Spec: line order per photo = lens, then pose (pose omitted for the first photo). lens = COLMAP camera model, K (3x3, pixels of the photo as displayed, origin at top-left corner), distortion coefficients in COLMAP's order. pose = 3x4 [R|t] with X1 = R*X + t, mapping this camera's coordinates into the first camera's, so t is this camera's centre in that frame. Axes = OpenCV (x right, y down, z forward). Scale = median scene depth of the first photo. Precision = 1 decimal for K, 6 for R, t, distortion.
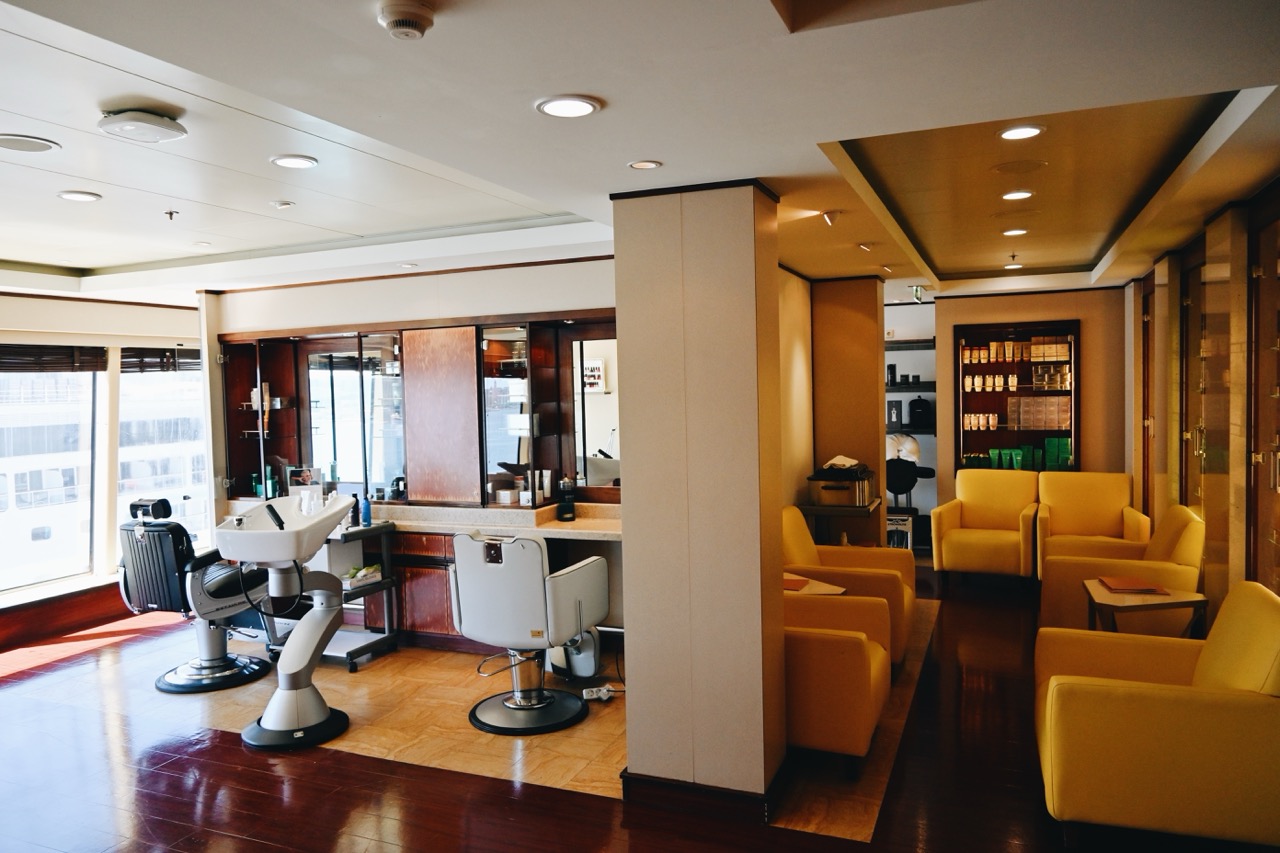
lens RADIAL K [[870.4, 0, 644.5], [0, 870.4, 428.5], [0, 0, 1]] dist [-0.012137, -0.002293]
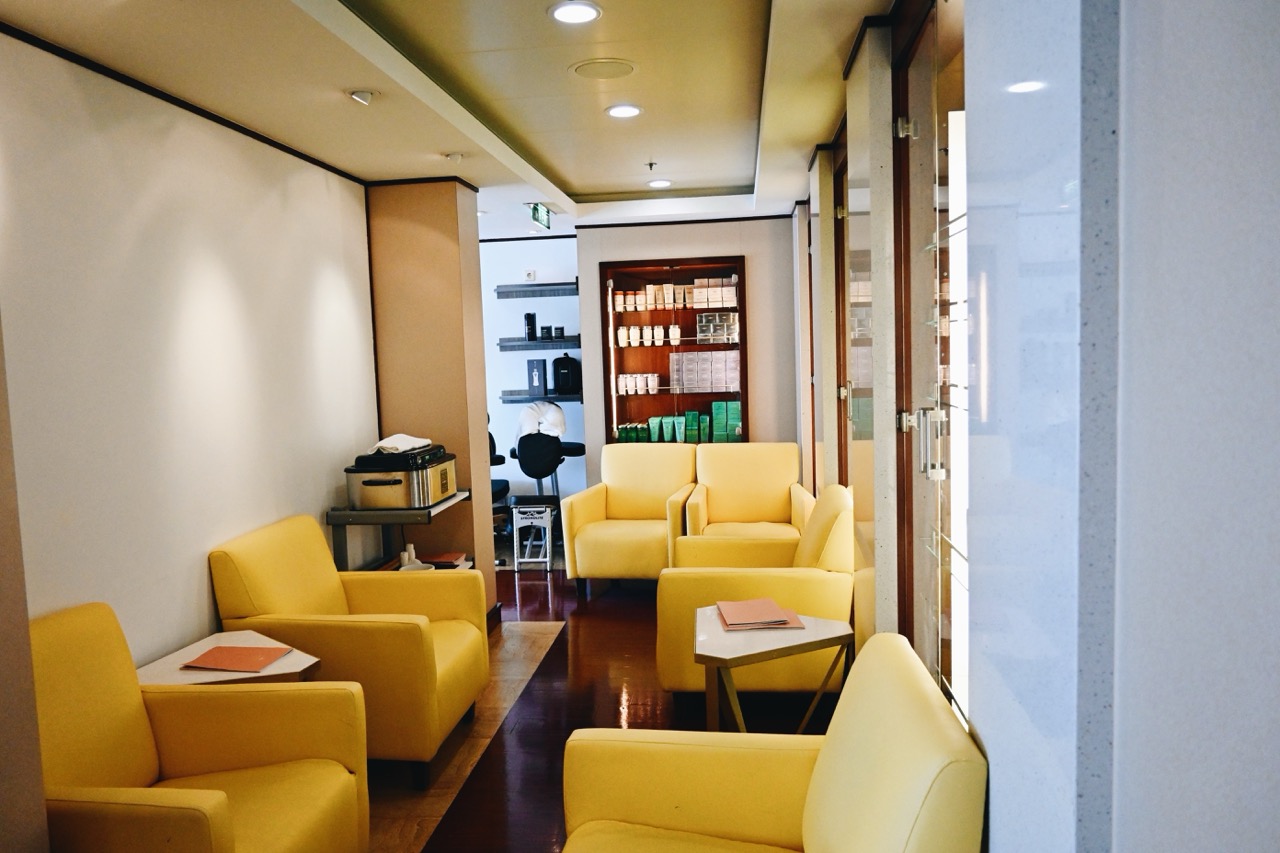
lens RADIAL K [[870.4, 0, 637.1], [0, 870.4, 424.2], [0, 0, 1]] dist [-0.012137, -0.002293]
pose [[0.966167, -0.032042, 0.255920, 0.181418], [0.025746, 0.999279, 0.027912, 0.007060], [-0.256630, -0.020379, 0.966295, 0.223195]]
